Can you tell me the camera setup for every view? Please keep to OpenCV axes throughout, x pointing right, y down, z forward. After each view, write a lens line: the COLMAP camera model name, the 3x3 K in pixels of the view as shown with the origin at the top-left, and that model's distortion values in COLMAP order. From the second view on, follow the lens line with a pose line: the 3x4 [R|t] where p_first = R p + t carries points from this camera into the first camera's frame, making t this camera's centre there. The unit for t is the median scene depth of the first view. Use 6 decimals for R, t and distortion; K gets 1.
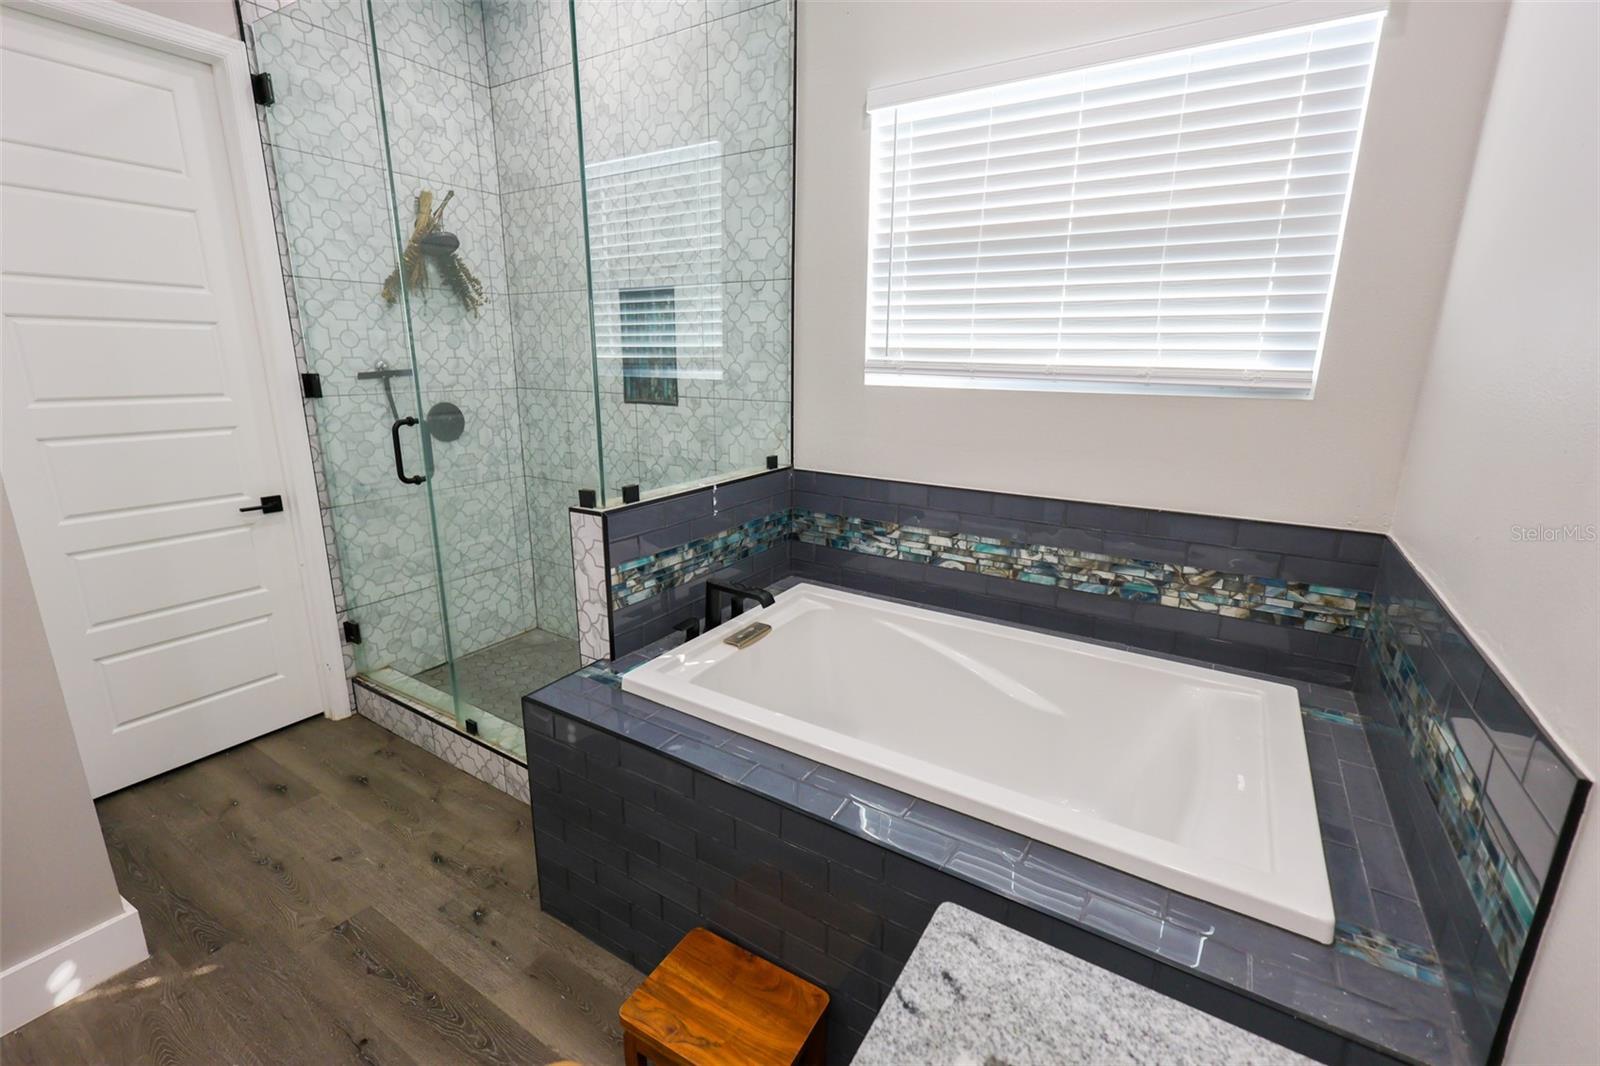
lens RADIAL K [[690.8, 0, 802.0], [0, 690.8, 529.9], [0, 0, 1]] dist [0.001192, 0.000562]
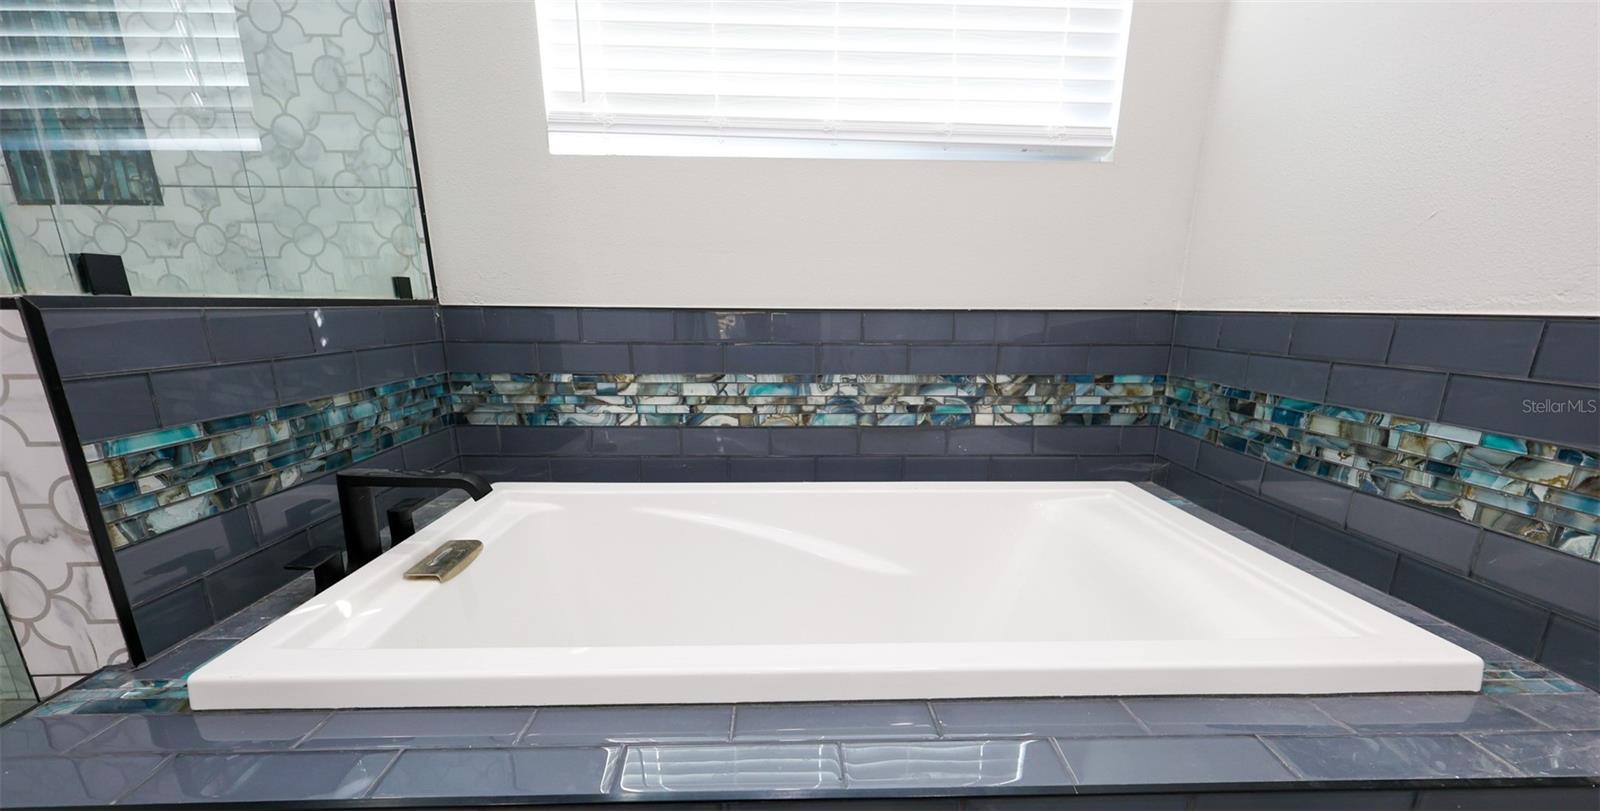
lens RADIAL K [[698.1, 0, 802.4], [0, 698.1, 527.0], [0, 0, 1]] dist [0.002093, 0.000534]
pose [[0.830927, -0.173211, 0.528733, -0.128489], [0.140391, 0.984828, 0.101997, 0.105543], [-0.538378, -0.010522, 0.842638, 0.357245]]
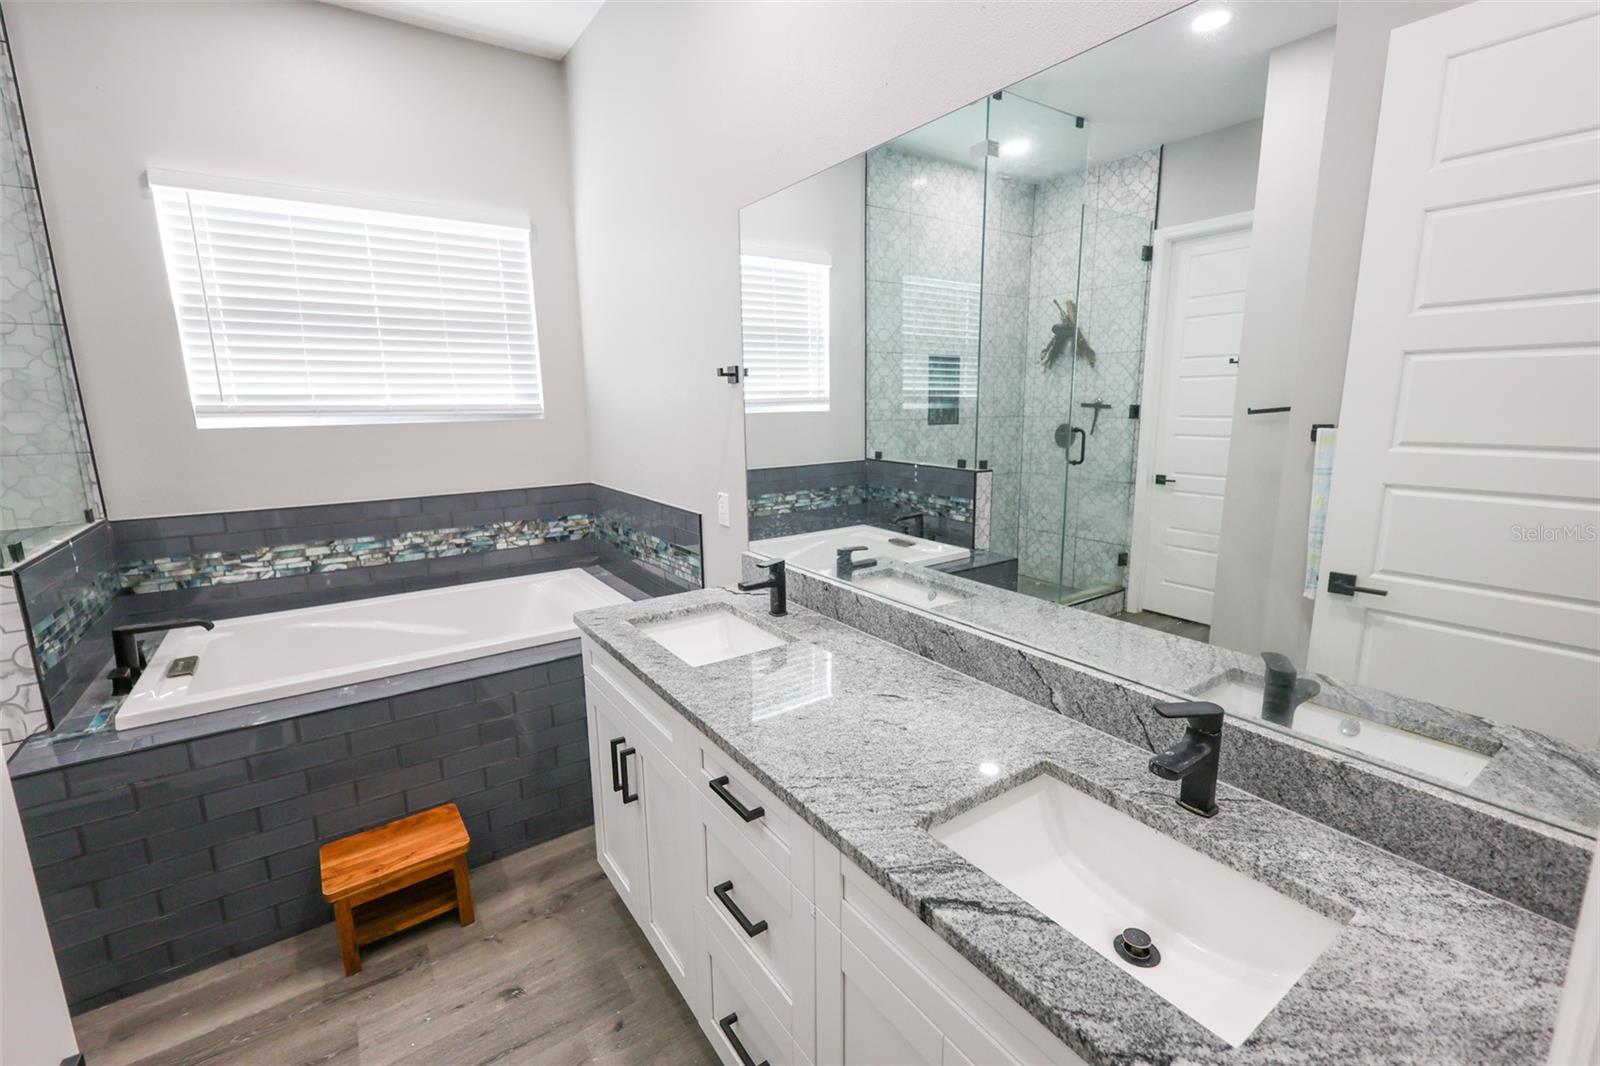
lens RADIAL K [[690.8, 0, 802.0], [0, 690.8, 529.9], [0, 0, 1]] dist [0.001192, 0.000562]
pose [[0.396564, -0.187728, 0.898607, -0.590660], [0.242373, 0.965545, 0.094750, 0.077301], [-0.885433, 0.180224, 0.428401, -0.302236]]
